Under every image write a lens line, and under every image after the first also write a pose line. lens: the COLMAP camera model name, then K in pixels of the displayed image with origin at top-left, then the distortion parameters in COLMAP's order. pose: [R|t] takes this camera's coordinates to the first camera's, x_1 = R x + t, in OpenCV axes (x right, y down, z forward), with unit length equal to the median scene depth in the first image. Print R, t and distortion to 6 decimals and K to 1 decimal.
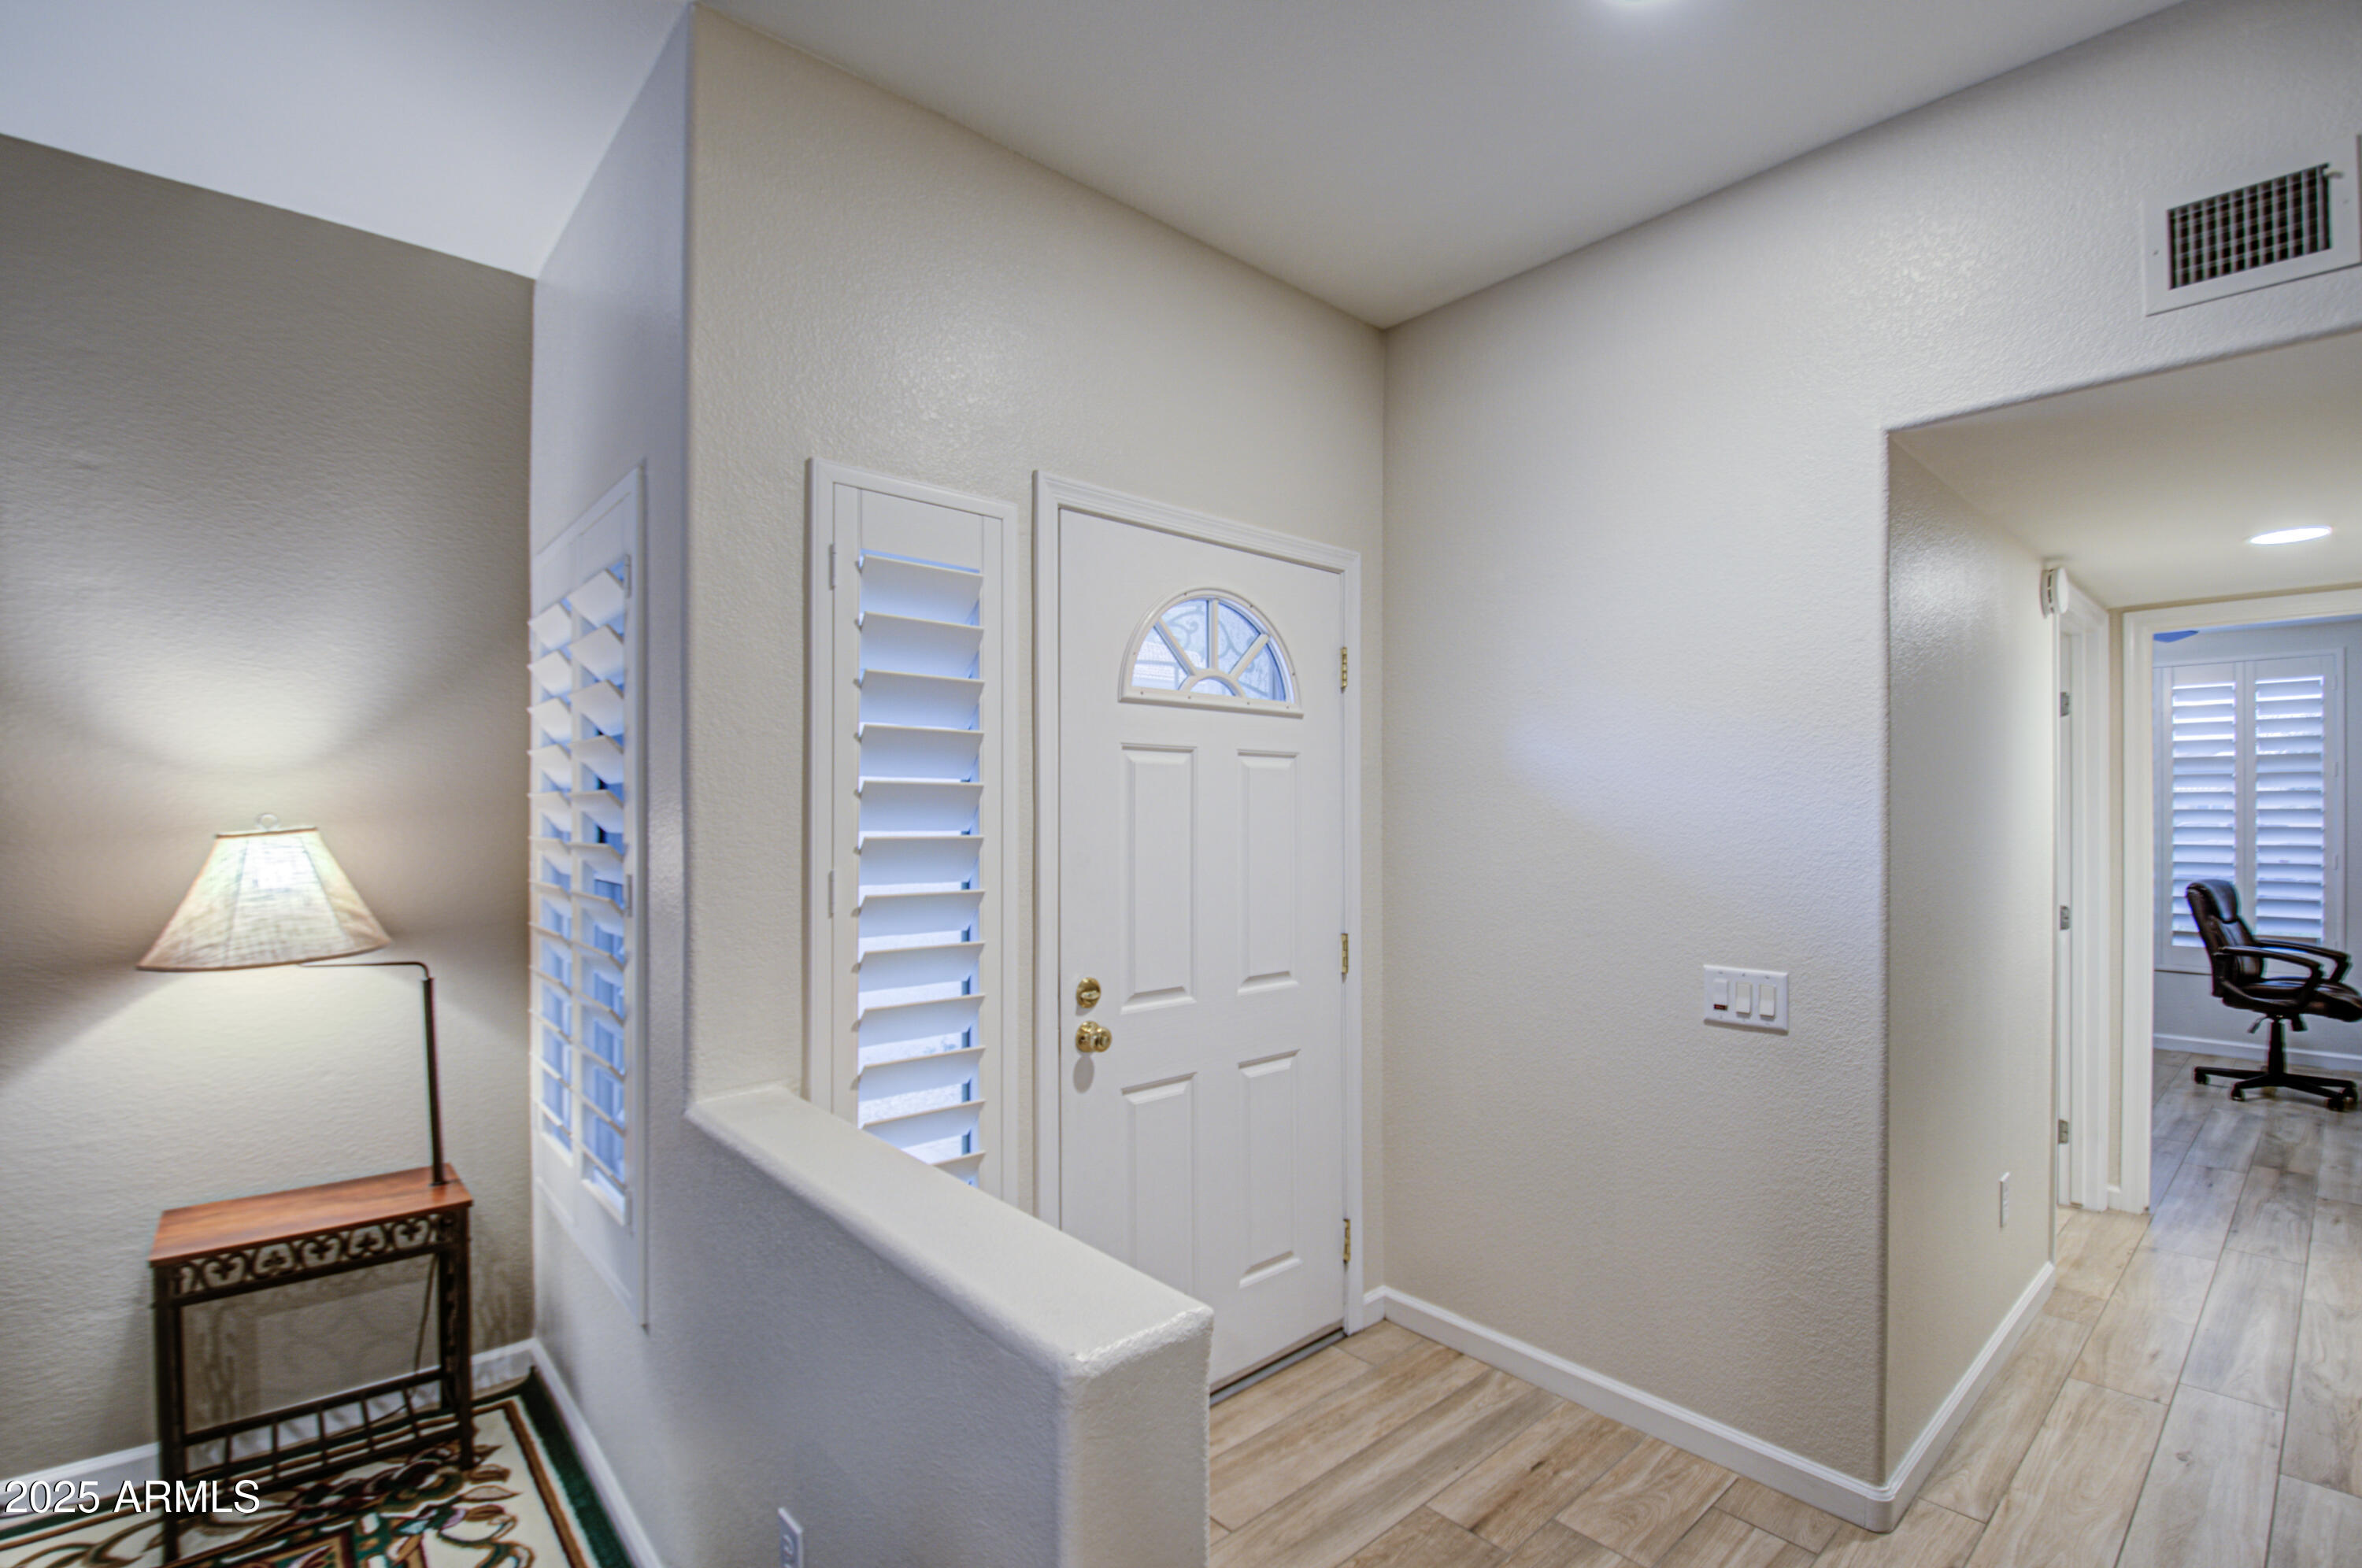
lens RADIAL K [[1044.0, 0, 1173.7], [0, 1044.0, 791.3], [0, 0, 1]] dist [-0.019736, -0.007412]
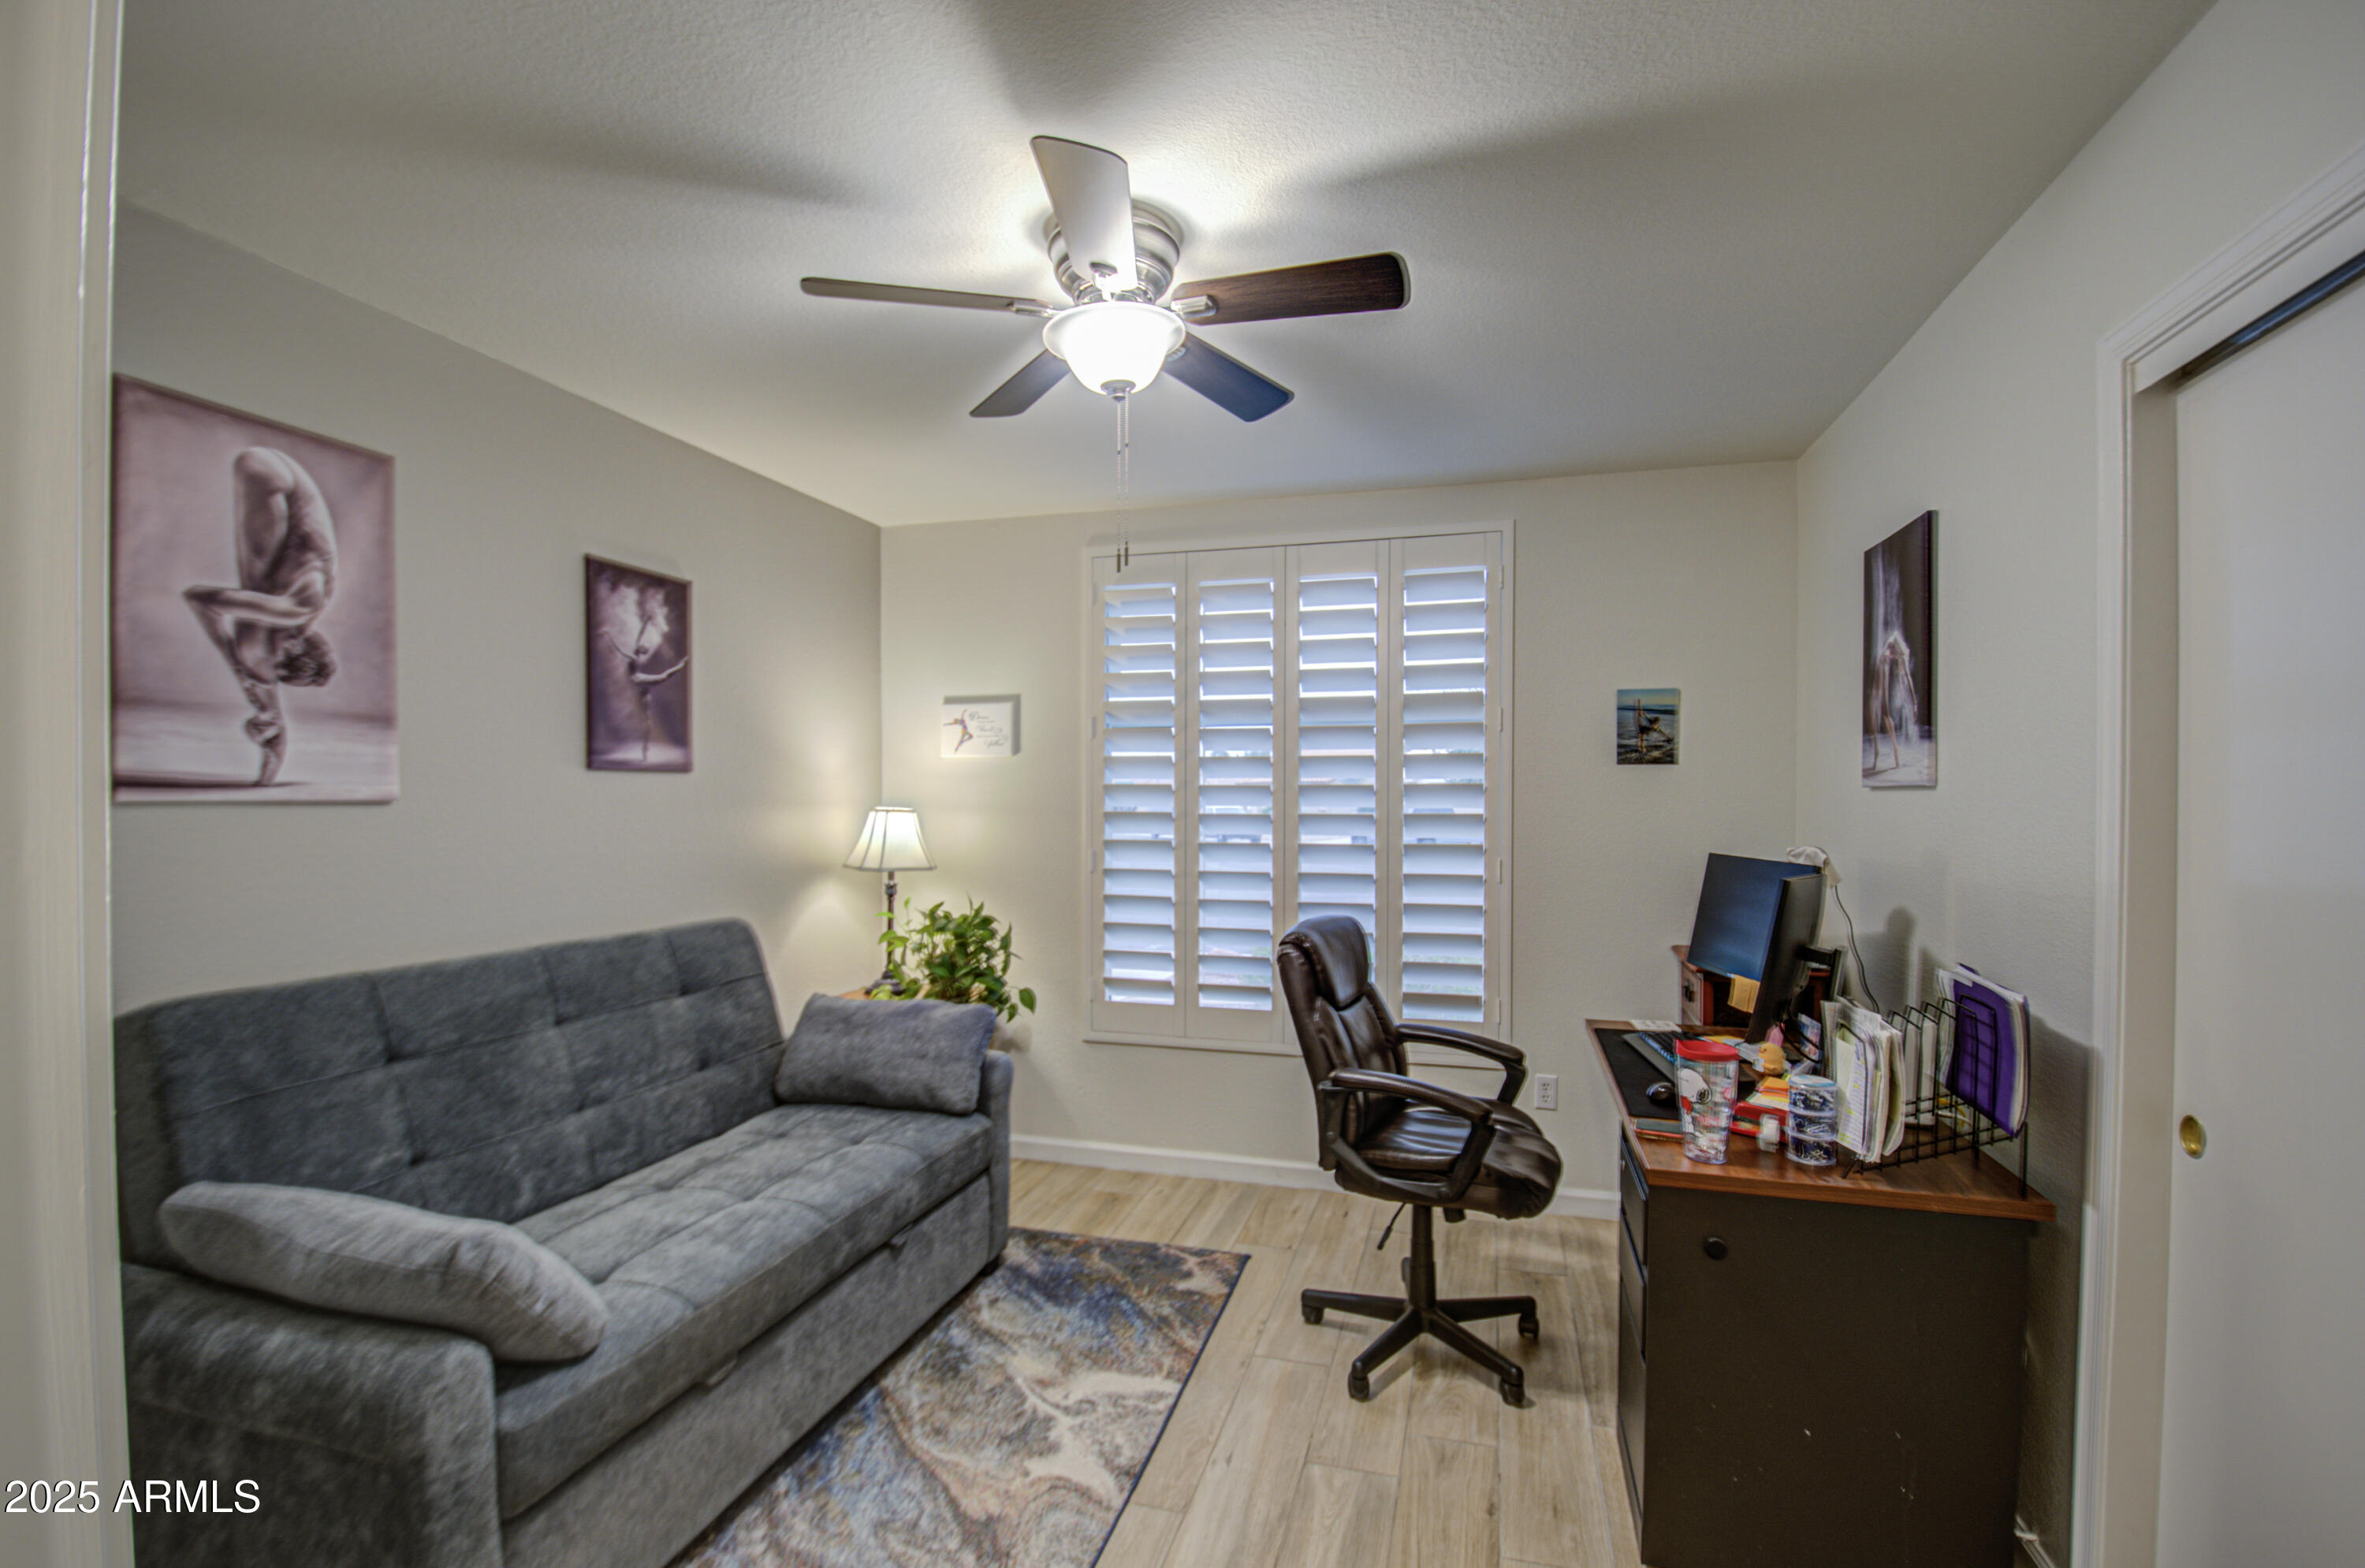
lens RADIAL K [[1045.5, 0, 1181.6], [0, 1045.5, 790.0], [0, 0, 1]] dist [-0.019736, -0.007412]
pose [[0.840281, -0.003744, 0.542138, 0.681728], [0.001887, 0.999990, 0.003982, 0.019551], [-0.542148, -0.002323, 0.840280, 0.600519]]
